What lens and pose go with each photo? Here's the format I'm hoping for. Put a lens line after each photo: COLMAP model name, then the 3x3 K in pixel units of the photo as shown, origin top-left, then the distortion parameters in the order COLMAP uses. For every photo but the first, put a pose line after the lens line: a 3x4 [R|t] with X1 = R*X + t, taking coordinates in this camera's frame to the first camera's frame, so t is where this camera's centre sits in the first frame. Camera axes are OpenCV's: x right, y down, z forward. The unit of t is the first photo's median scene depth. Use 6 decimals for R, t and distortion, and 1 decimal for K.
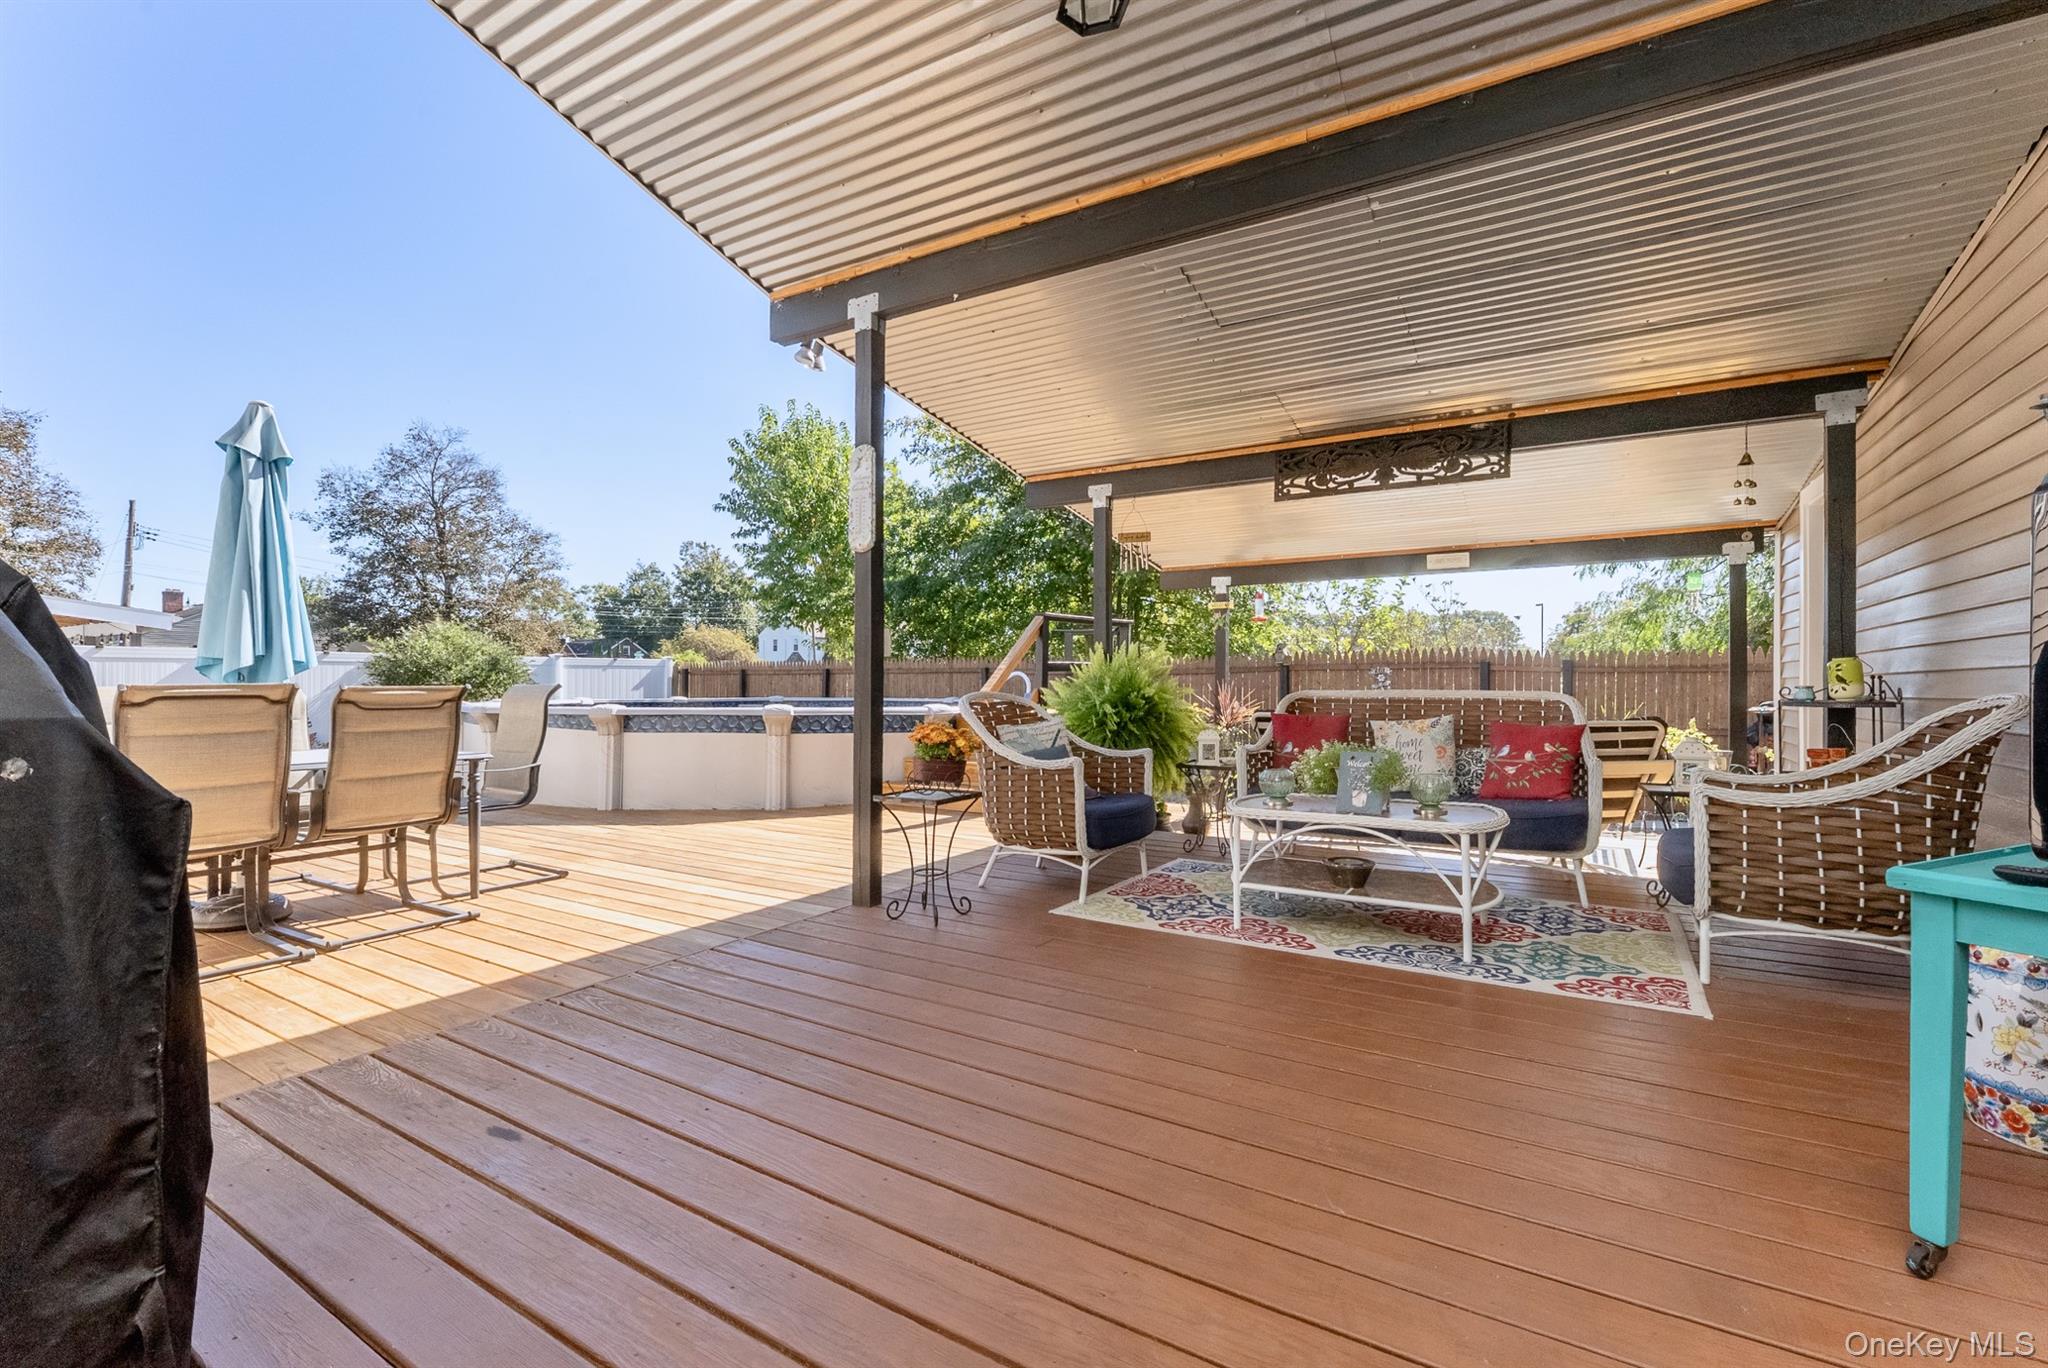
lens RADIAL K [[884.6, 0, 1019.7], [0, 884.6, 687.2], [0, 0, 1]] dist [0.000572, 0.001190]
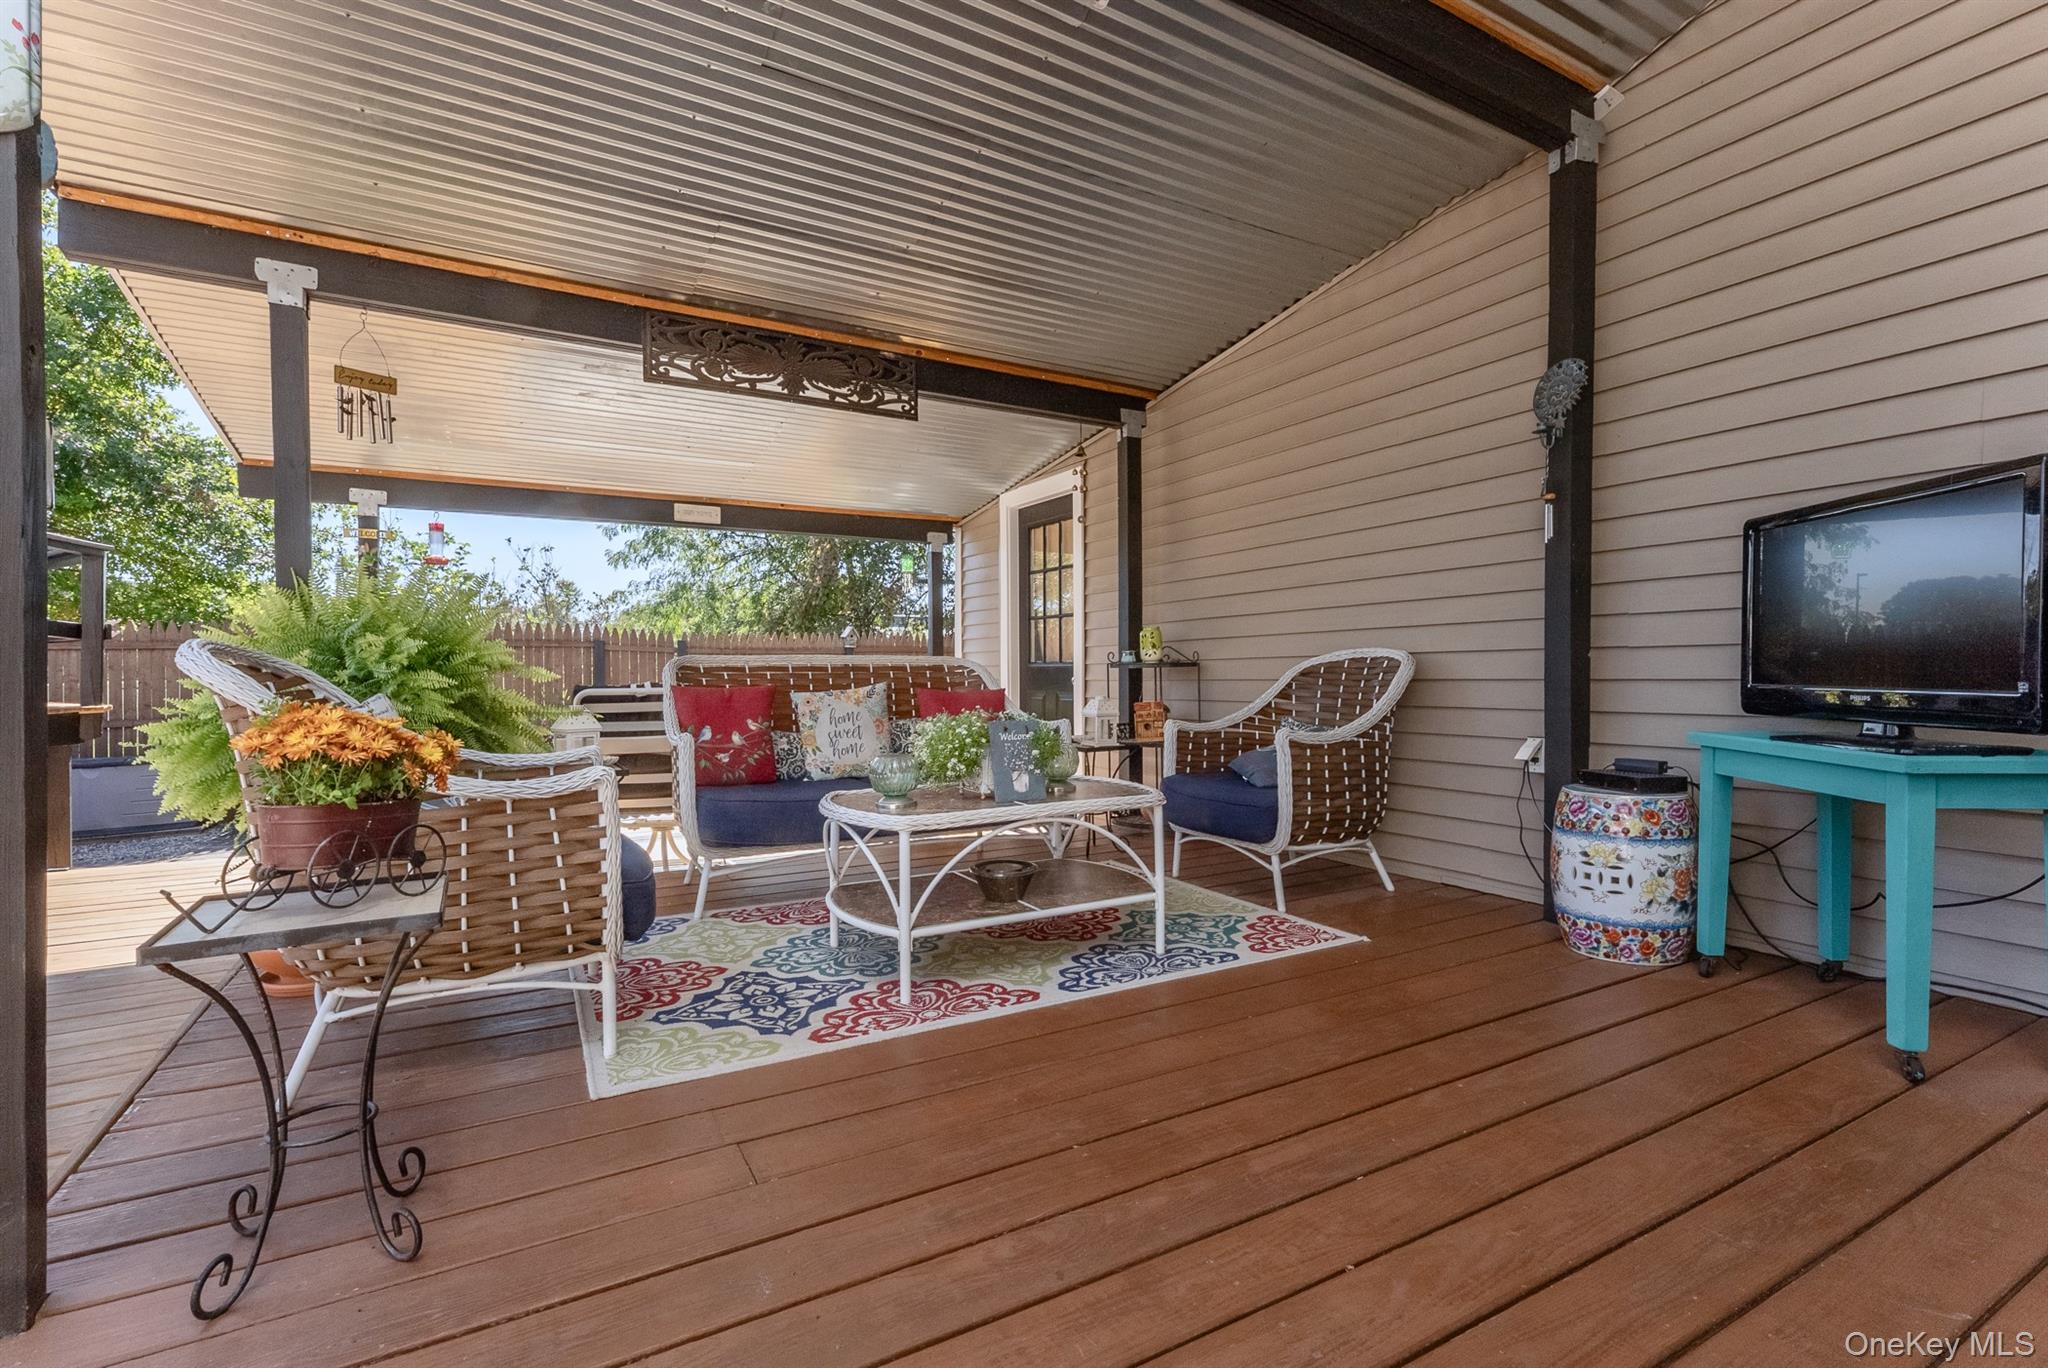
lens RADIAL K [[922.4, 0, 977.8], [0, 922.4, 679.0], [0, 0, 1]] dist [0.014359, 0.000325]
pose [[0.490668, -0.007508, 0.871314, -0.134631], [0.010057, 0.999945, 0.002953, 0.014355], [-0.871289, 0.007314, 0.490717, 0.263451]]
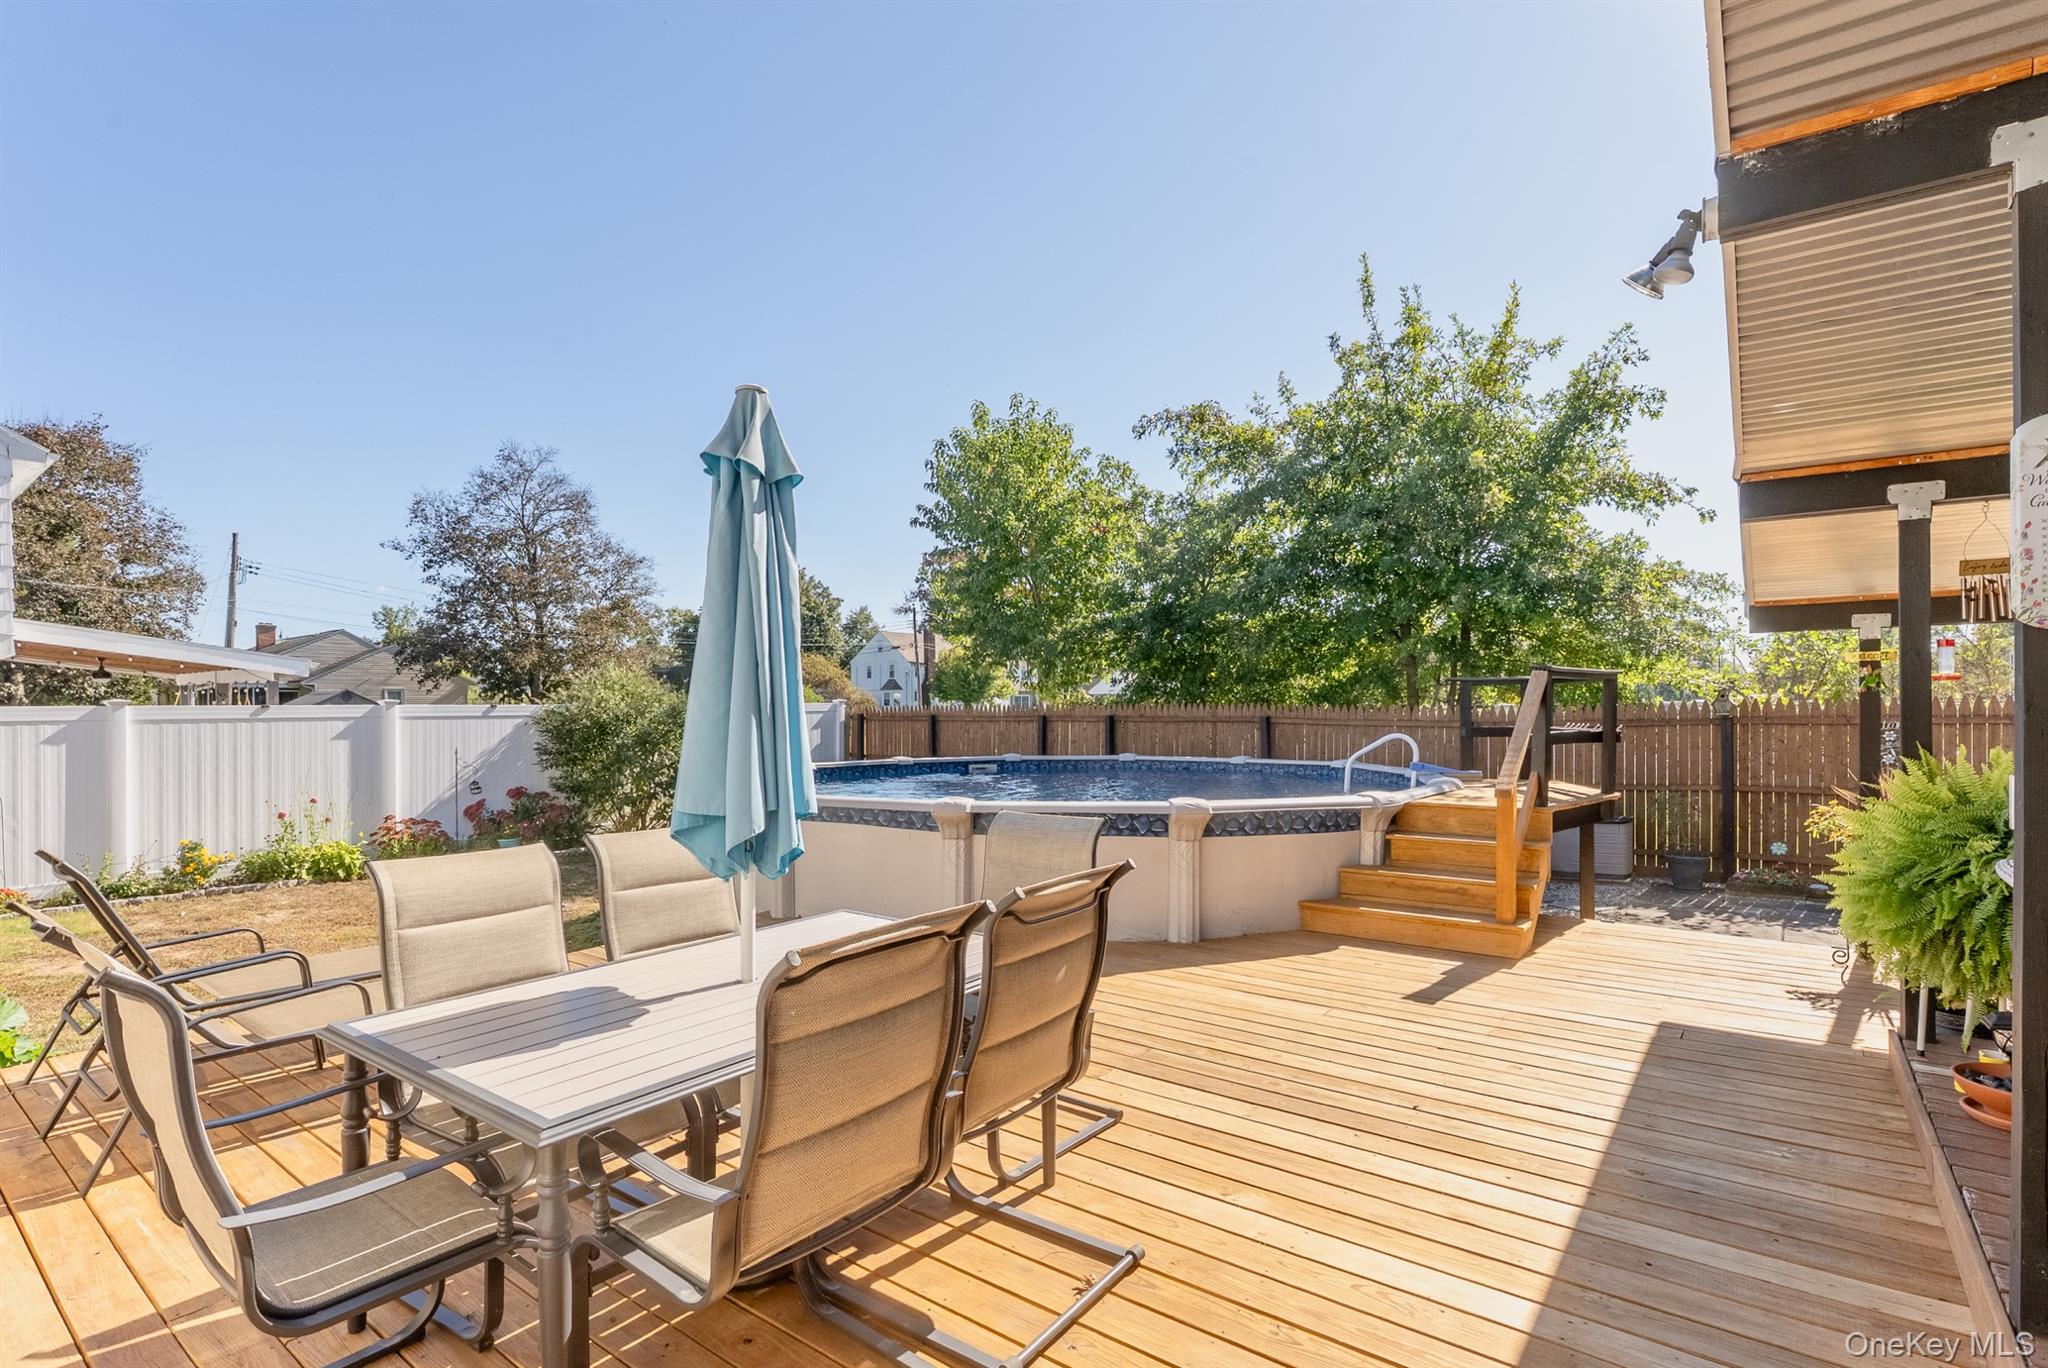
lens RADIAL K [[955.9, 0, 1019.0], [0, 955.9, 710.3], [0, 0, 1]] dist [0.000913, -0.000811]
pose [[0.996350, -0.009521, -0.084834, -0.337170], [0.009551, 0.999954, -0.000046, -0.052907], [0.084830, -0.000765, 0.996395, 0.197051]]
